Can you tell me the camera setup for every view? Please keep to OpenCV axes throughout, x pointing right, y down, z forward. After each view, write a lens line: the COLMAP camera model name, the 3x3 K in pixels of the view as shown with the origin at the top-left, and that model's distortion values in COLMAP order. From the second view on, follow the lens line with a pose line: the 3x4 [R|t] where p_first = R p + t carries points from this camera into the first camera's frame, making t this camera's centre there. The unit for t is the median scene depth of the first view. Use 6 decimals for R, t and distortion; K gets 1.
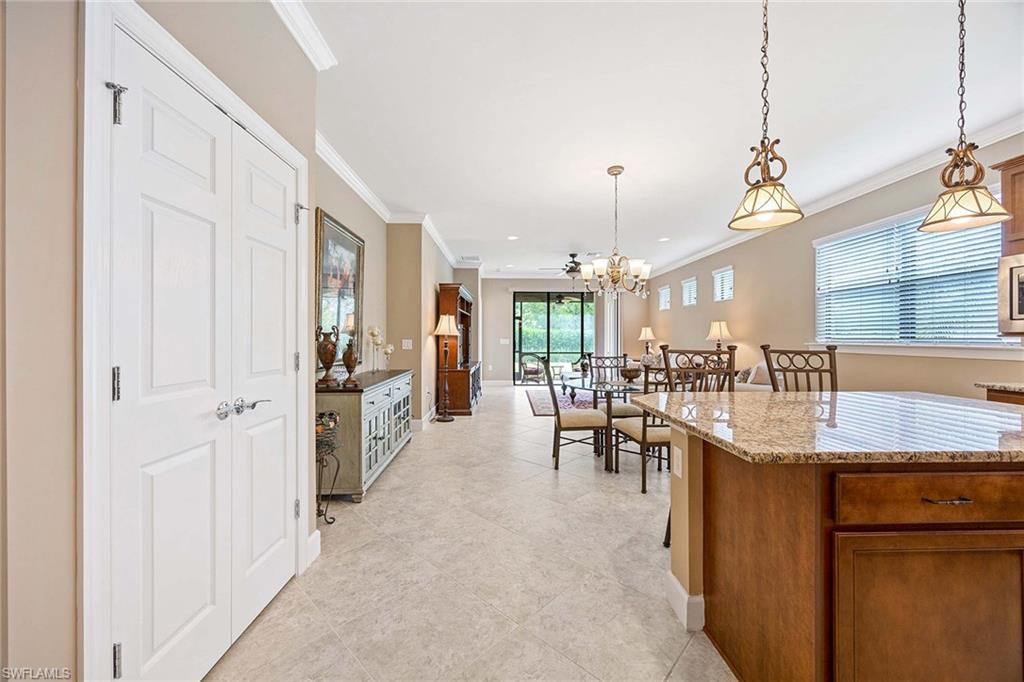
lens RADIAL K [[393.3, 0, 511.2], [0, 393.3, 337.2], [0, 0, 1]] dist [-0.000690, -0.000049]
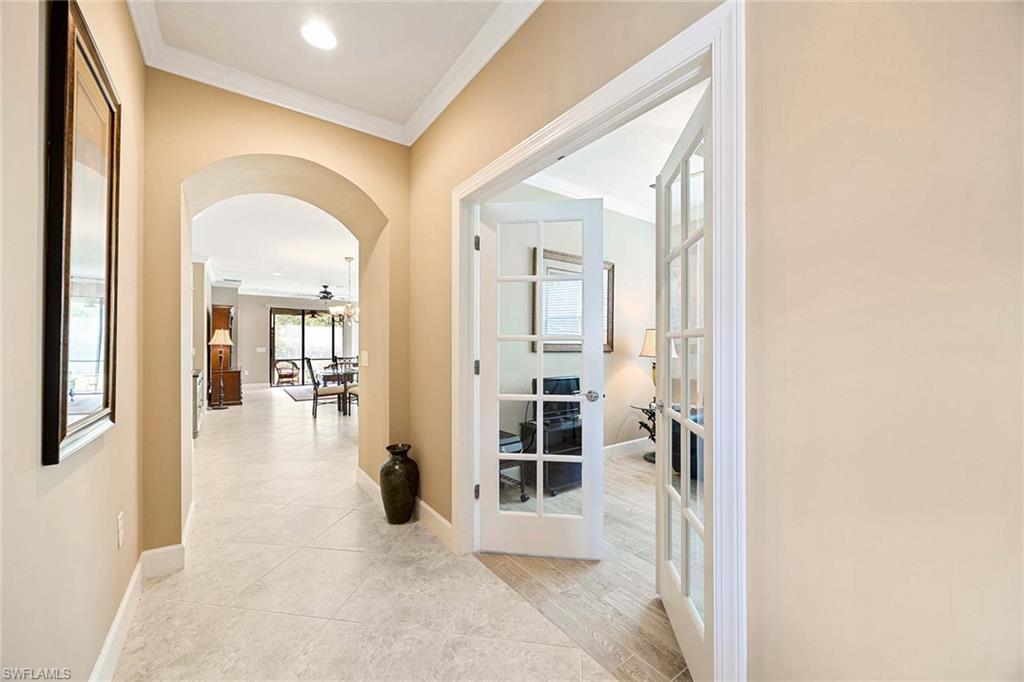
lens RADIAL K [[396.4, 0, 511.7], [0, 396.4, 345.4], [0, 0, 1]] dist [-0.000992, 0.000085]
pose [[0.828358, -0.000907, 0.560199, -0.078698], [0.001132, 0.999999, -0.000055, -0.001191], [-0.560198, 0.000680, 0.828358, -0.509867]]
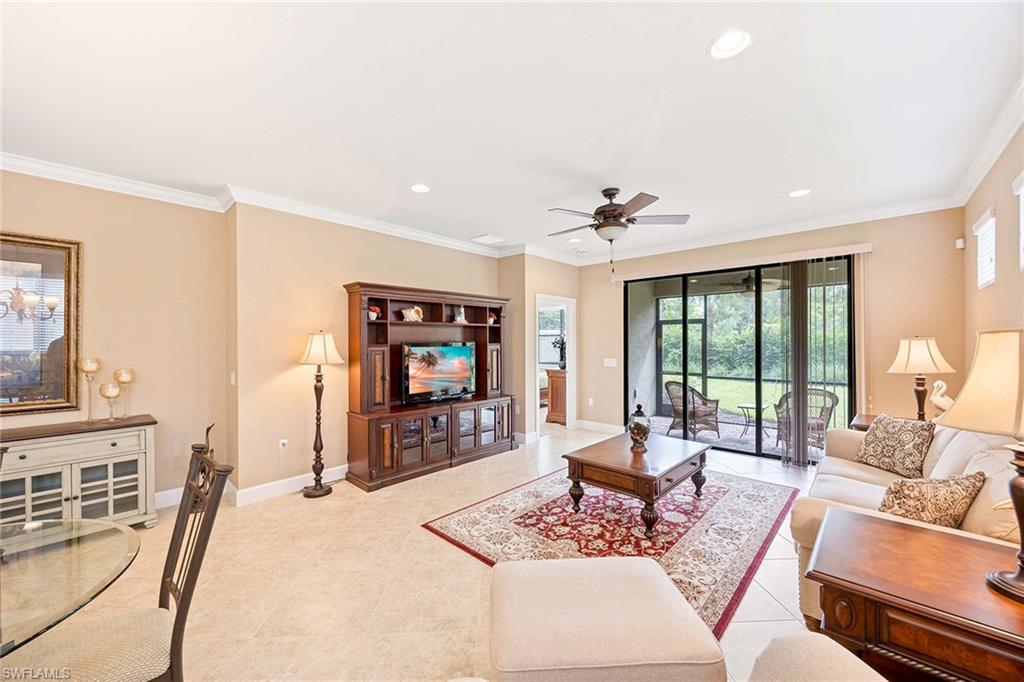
lens RADIAL K [[396.4, 0, 511.7], [0, 396.4, 345.4], [0, 0, 1]] dist [-0.000992, 0.000085]
pose [[0.717175, -0.000833, -0.696893, 0.399809], [0.007680, 0.999948, 0.006708, -0.029307], [0.696851, -0.010163, 0.717144, 0.572281]]
